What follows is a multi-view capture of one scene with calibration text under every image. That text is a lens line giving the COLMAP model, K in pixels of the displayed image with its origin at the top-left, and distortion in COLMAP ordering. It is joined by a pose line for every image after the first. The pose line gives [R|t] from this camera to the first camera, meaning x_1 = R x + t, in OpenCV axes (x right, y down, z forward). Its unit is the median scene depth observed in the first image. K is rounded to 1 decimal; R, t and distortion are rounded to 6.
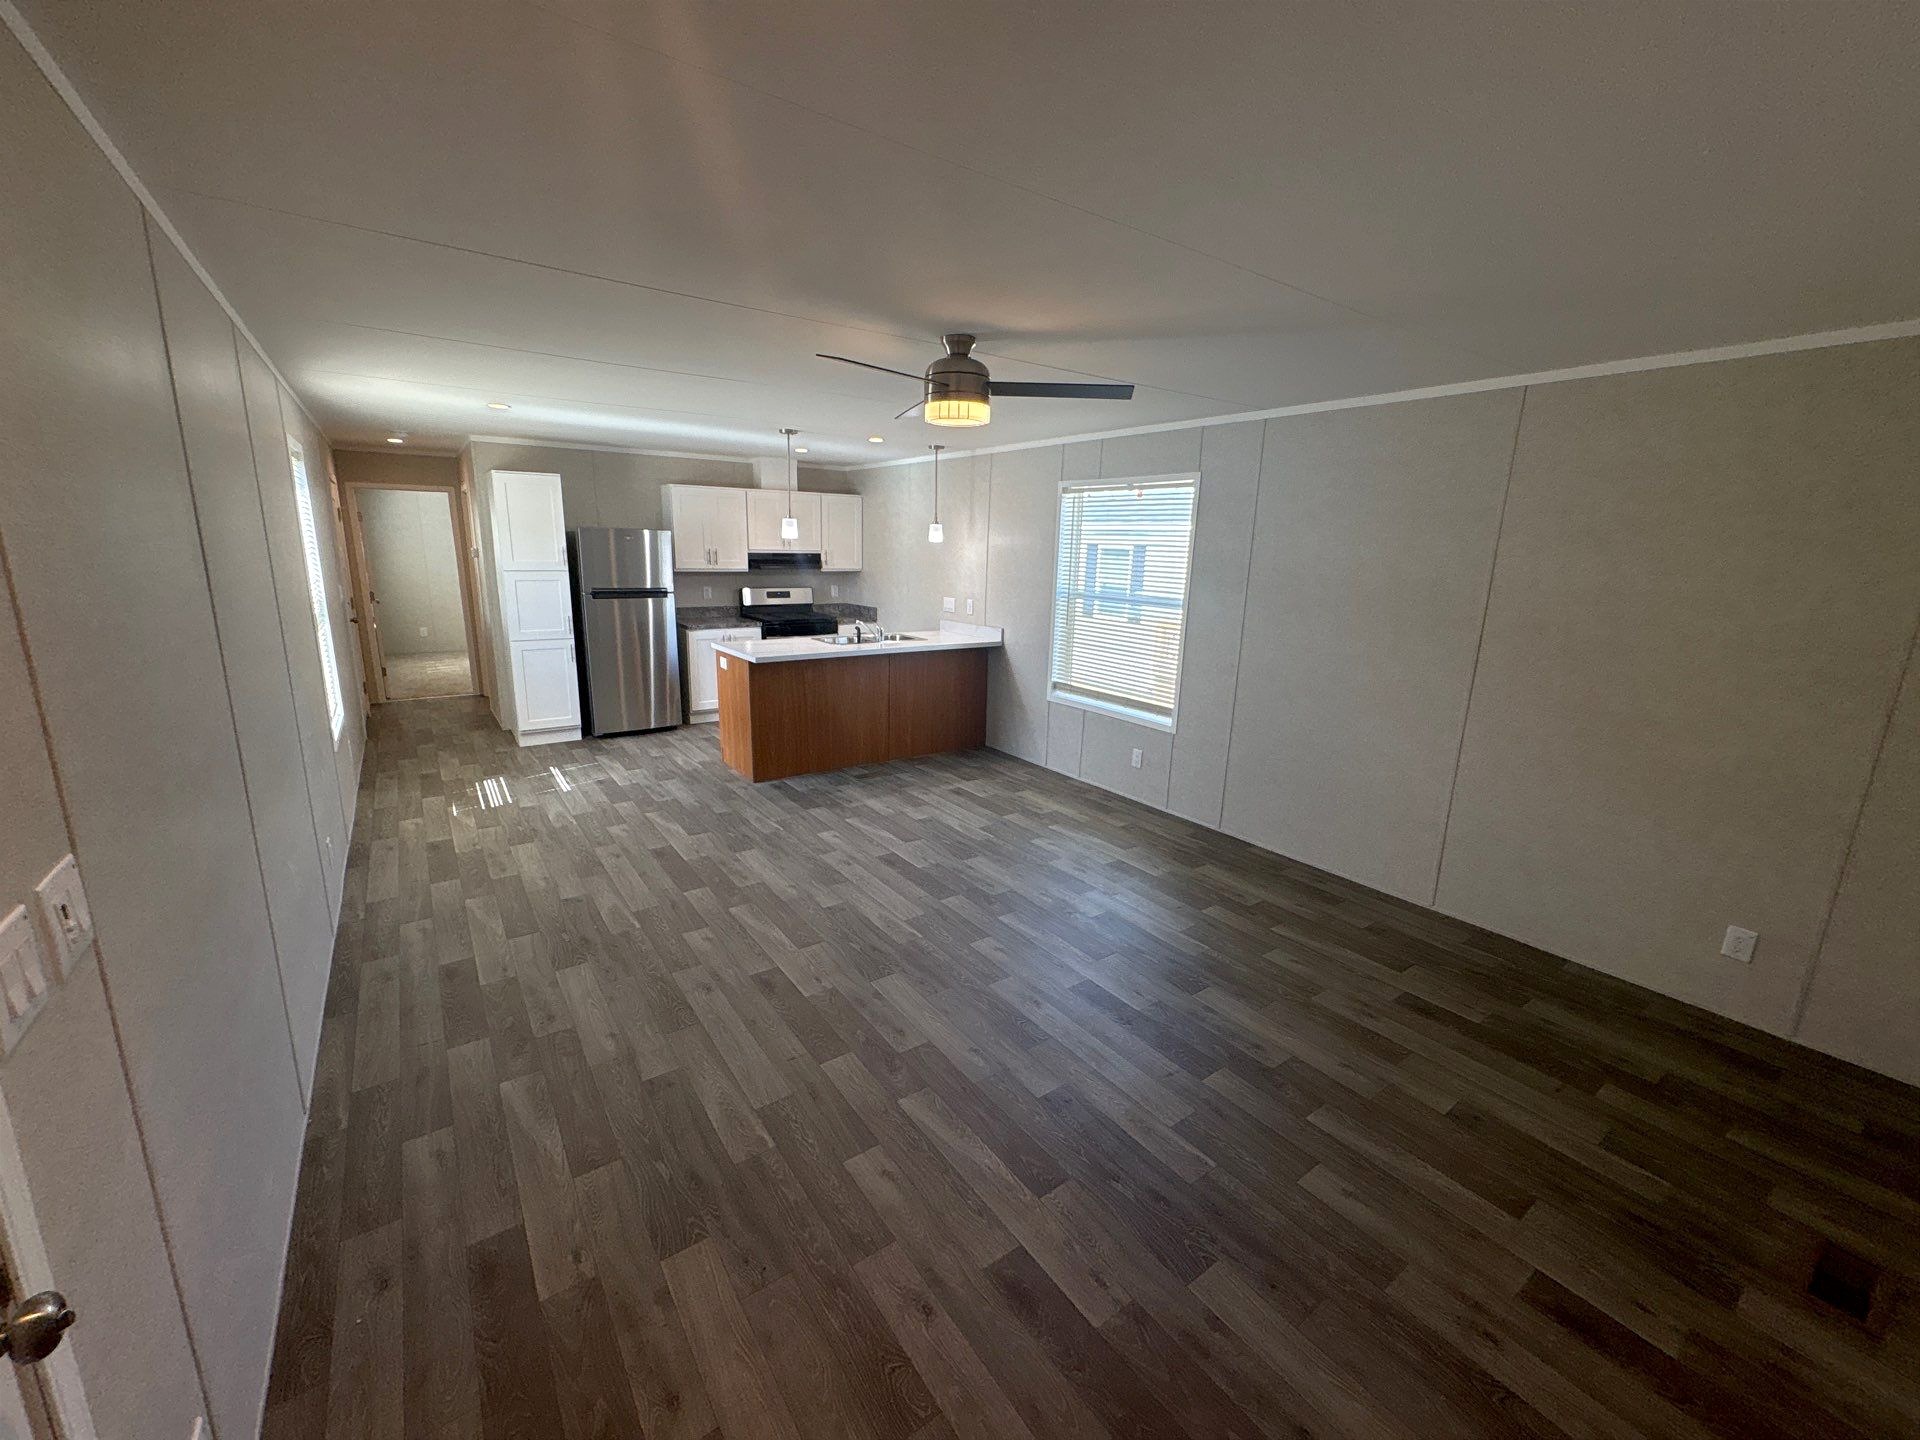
lens RADIAL K [[778.9, 0, 952.6], [0, 778.9, 720.0], [0, 0, 1]] dist [0.002258, 0.000737]
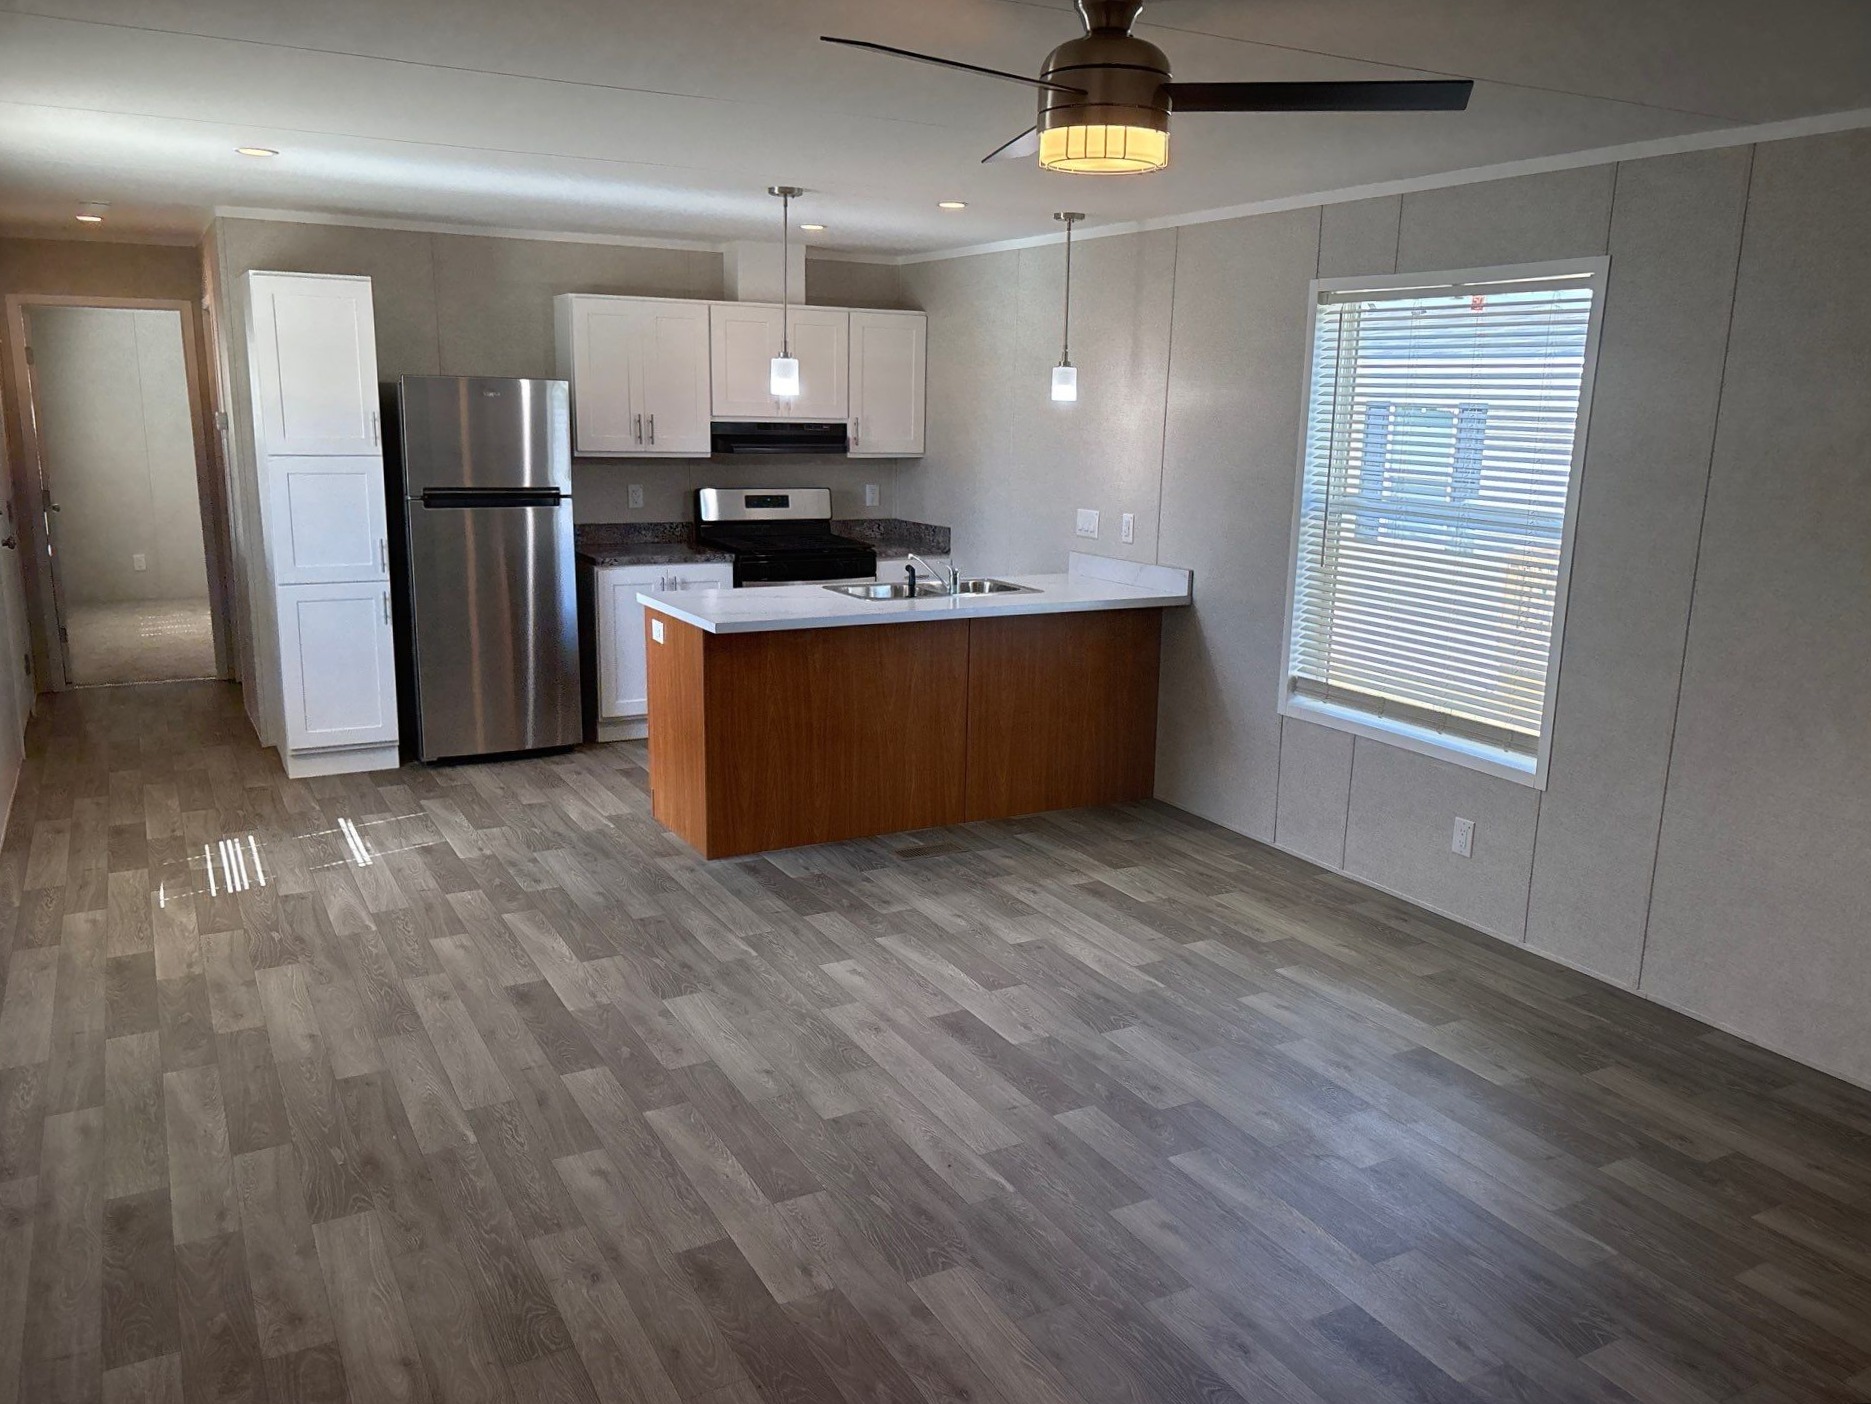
lens RADIAL K [[1471.4, 0, 939.7], [0, 1471.4, 714.9], [0, 0, 1]] dist [0.055374, -0.042554]
pose [[0.994190, 0.019098, -0.105935, 0.004753], [-0.020435, 0.999725, -0.011542, -0.009424], [0.105686, 0.013640, 0.994306, 0.025309]]
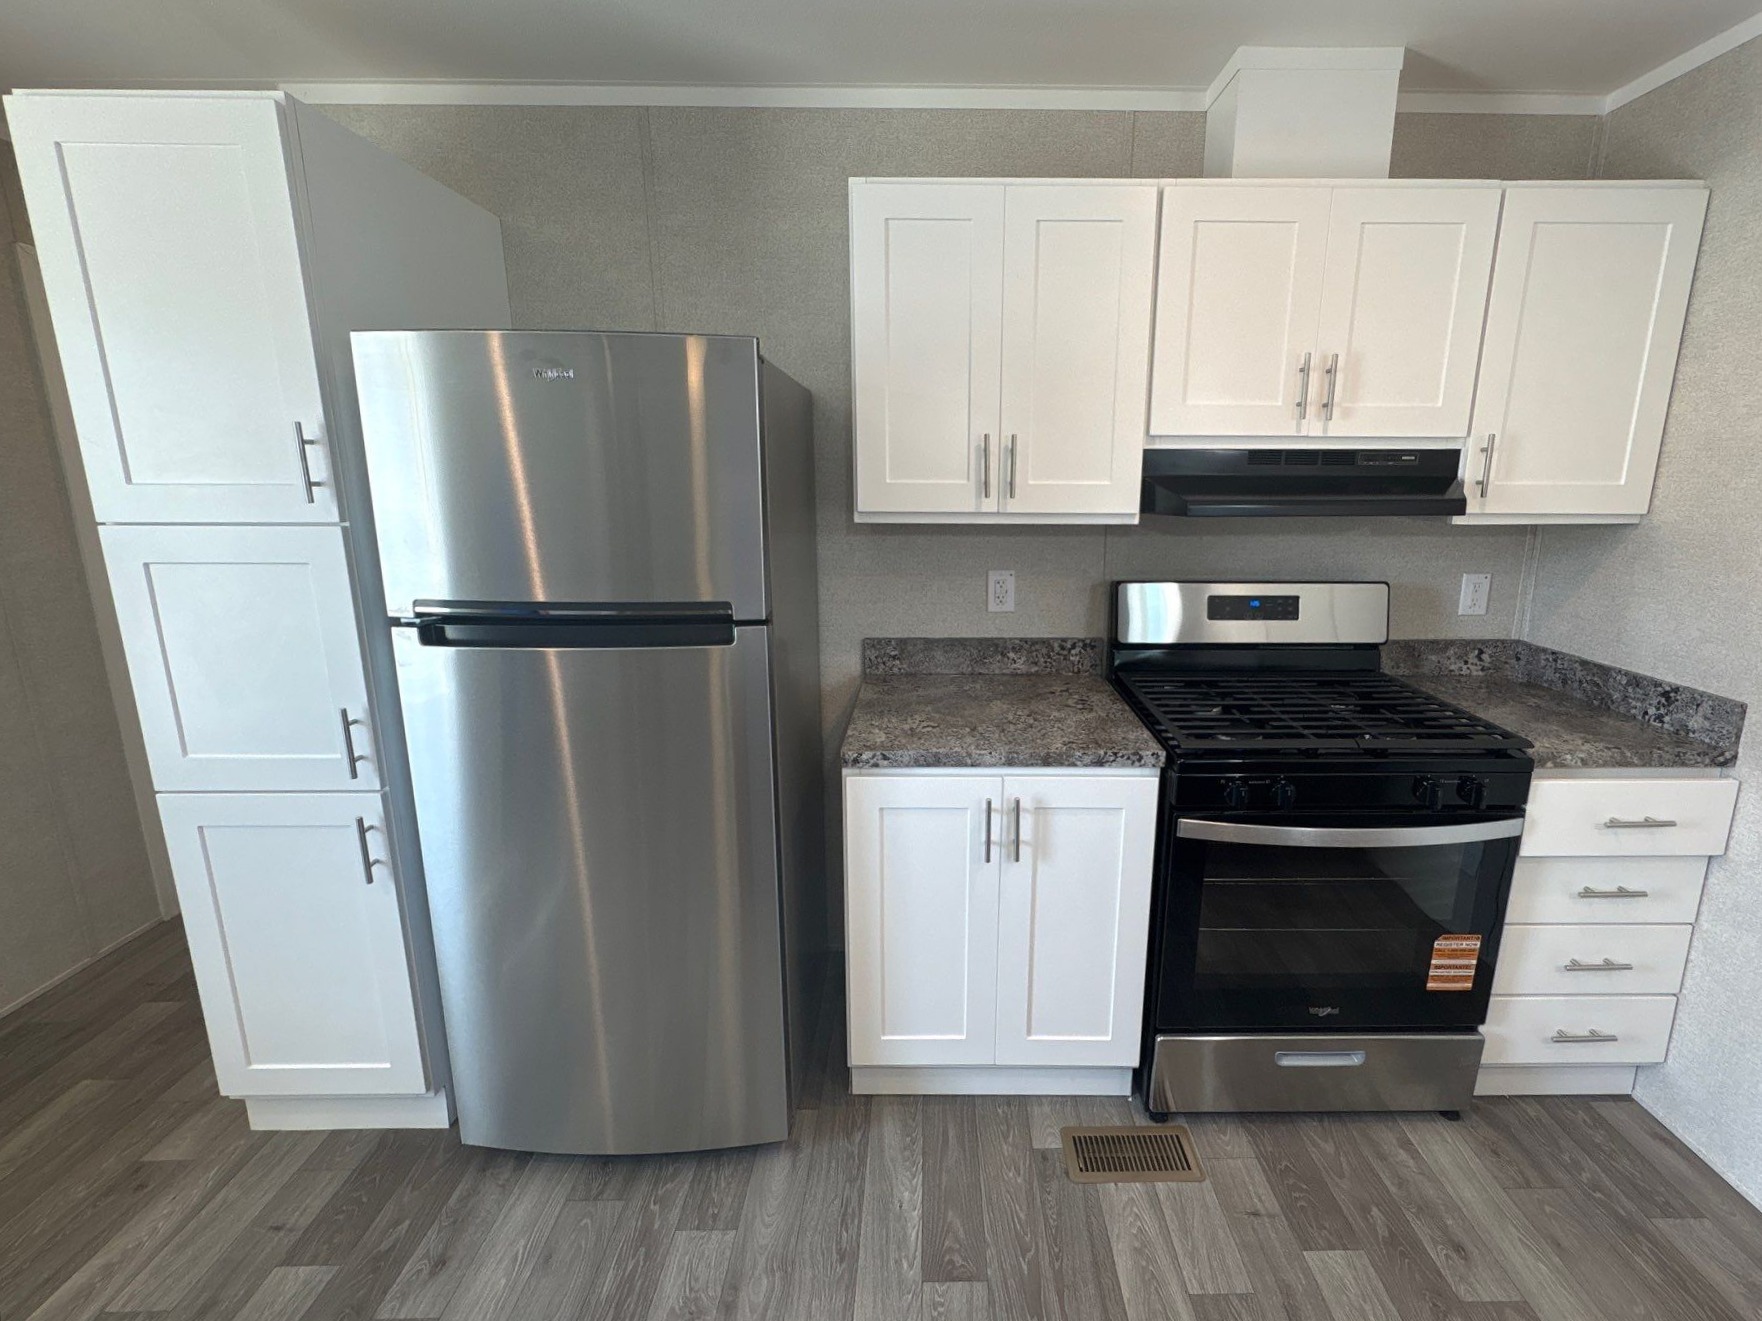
lens RADIAL K [[742.3, 0, 945.1], [0, 742.3, 631.7], [0, 0, 1]] dist [0.008185, 0.000072]
pose [[0.826586, 0.098473, -0.554129, -0.266231], [-0.107570, 0.994066, 0.016193, -0.230172], [0.552435, 0.046223, 0.832273, 1.152027]]
